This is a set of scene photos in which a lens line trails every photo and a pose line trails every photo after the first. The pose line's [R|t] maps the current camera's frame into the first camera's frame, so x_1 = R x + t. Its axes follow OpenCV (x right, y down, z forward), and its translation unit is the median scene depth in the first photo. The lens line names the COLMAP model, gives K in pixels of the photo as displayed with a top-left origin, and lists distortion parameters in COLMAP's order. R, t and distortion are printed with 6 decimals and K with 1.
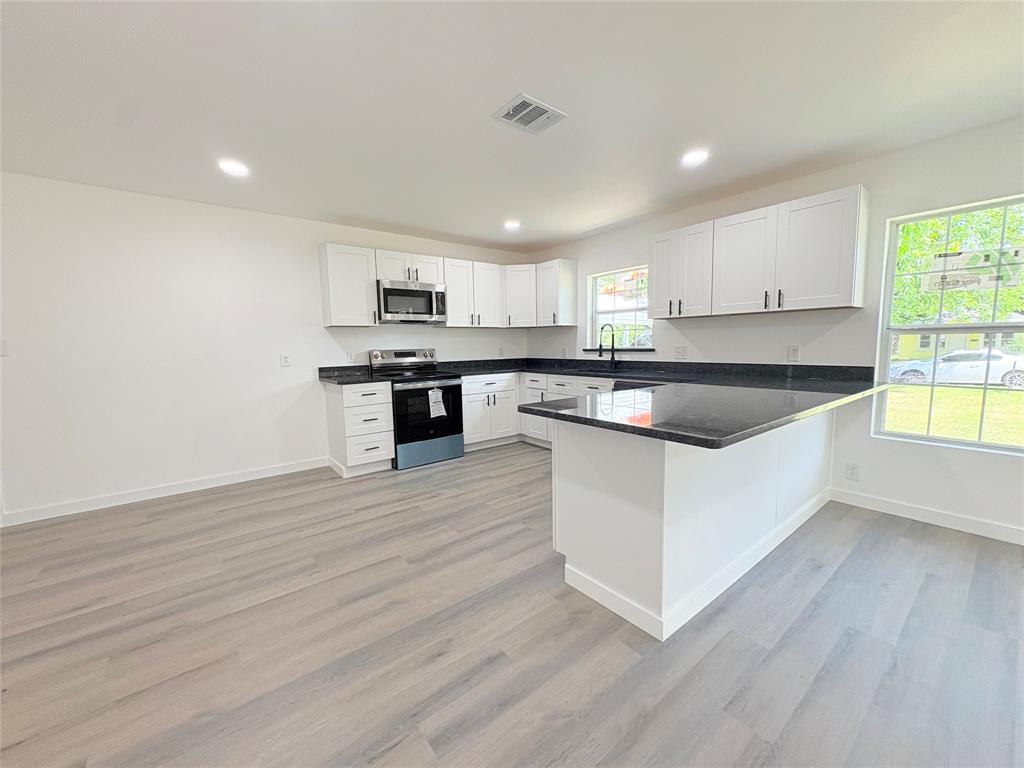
lens RADIAL K [[410.1, 0, 512.8], [0, 410.1, 386.6], [0, 0, 1]] dist [0.001186, 0.000295]
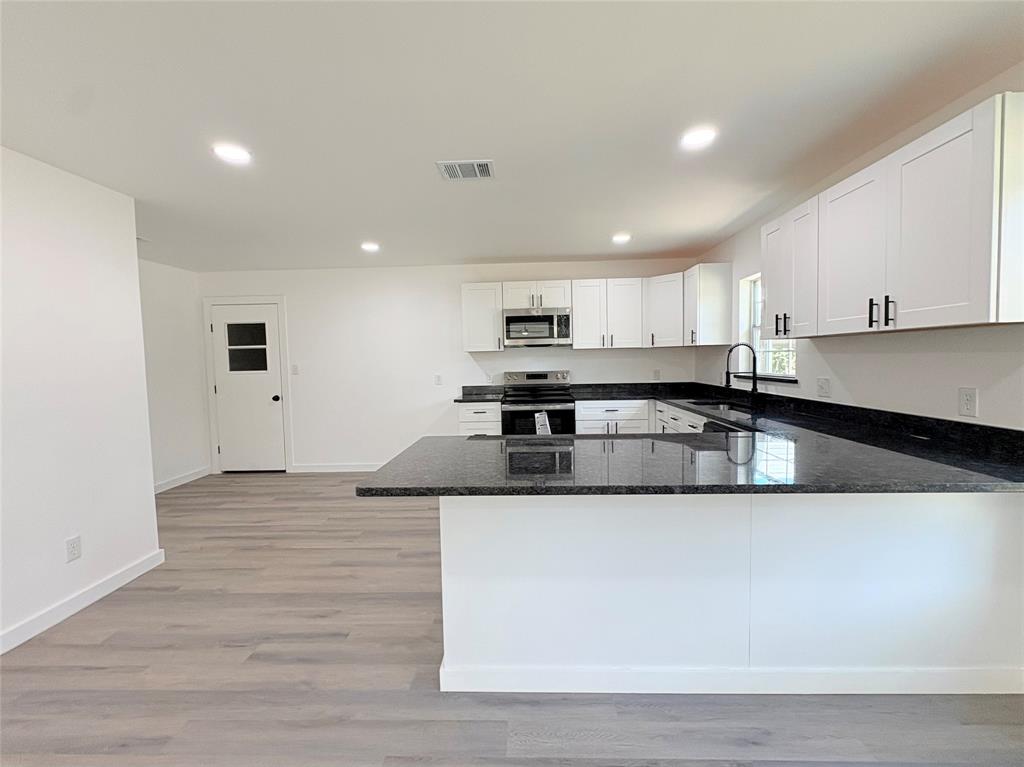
lens RADIAL K [[450.5, 0, 512.0], [0, 450.5, 383.5], [0, 0, 1]] dist [0.000791, 0.000226]
pose [[0.755438, 0.038608, -0.654082, 0.488688], [-0.060915, 0.998077, -0.011441, -0.047964], [0.652383, 0.048486, 0.756337, 0.105982]]
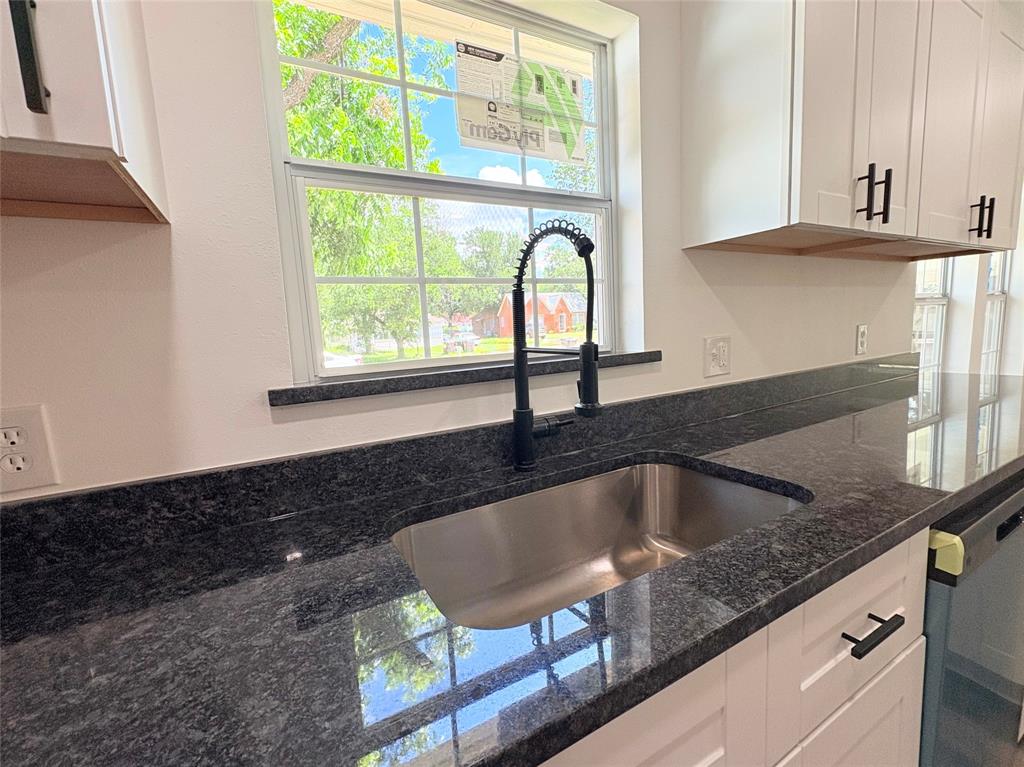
lens RADIAL K [[437.5, 0, 512.0], [0, 437.5, 383.5], [0, 0, 1]] dist [0.000743, 0.000118]
pose [[0.169959, -0.113455, 0.978898, 0.039999], [0.154438, 0.984143, 0.087248, -0.112692], [-0.973274, 0.136351, 0.184786, 1.059453]]
